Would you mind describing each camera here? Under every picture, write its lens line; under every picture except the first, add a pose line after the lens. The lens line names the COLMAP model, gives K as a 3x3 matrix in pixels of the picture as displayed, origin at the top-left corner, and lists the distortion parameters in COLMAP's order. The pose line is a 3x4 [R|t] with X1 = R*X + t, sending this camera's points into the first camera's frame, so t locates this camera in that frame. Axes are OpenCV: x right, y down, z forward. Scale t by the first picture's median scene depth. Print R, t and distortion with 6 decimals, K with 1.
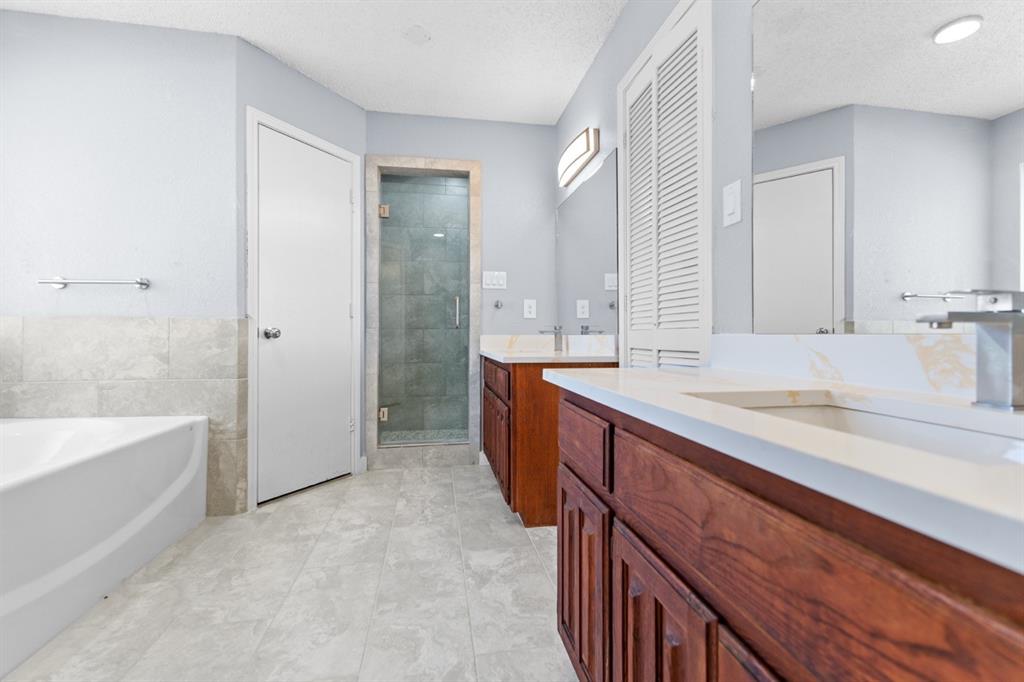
lens RADIAL K [[441.1, 0, 511.0], [0, 441.1, 335.1], [0, 0, 1]] dist [-0.000558, 0.000599]
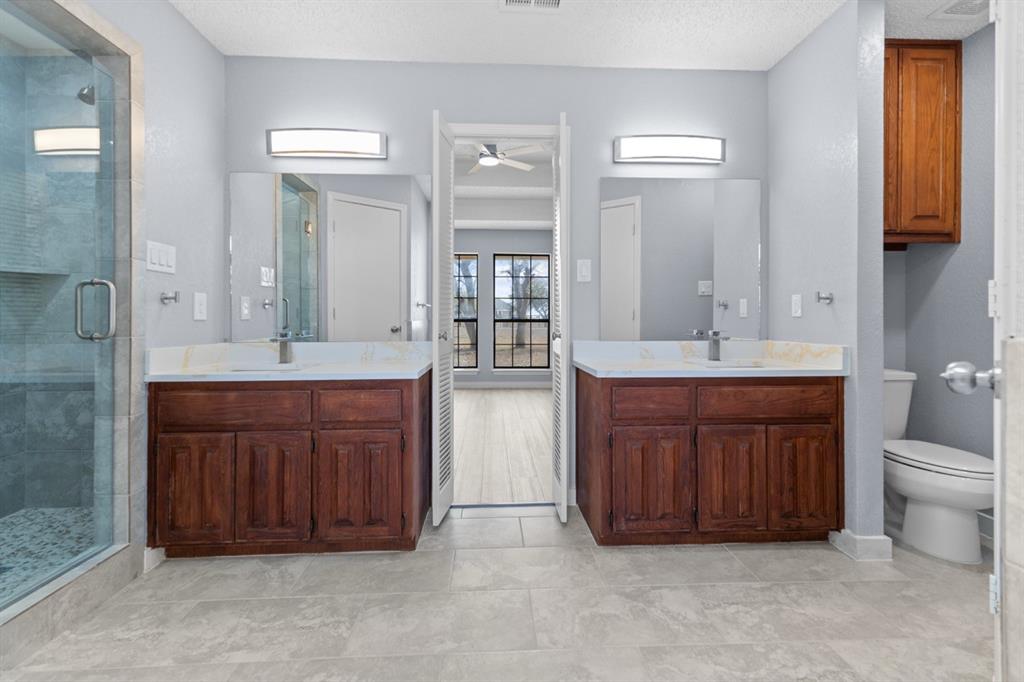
lens RADIAL K [[441.1, 0, 520.5], [0, 441.1, 319.4], [0, 0, 1]] dist [-0.000558, 0.000599]
pose [[0.129540, -0.002716, 0.991570, -0.709330], [0.000661, 0.999996, 0.002653, -0.050163], [-0.991574, 0.000312, 0.129541, 0.528074]]
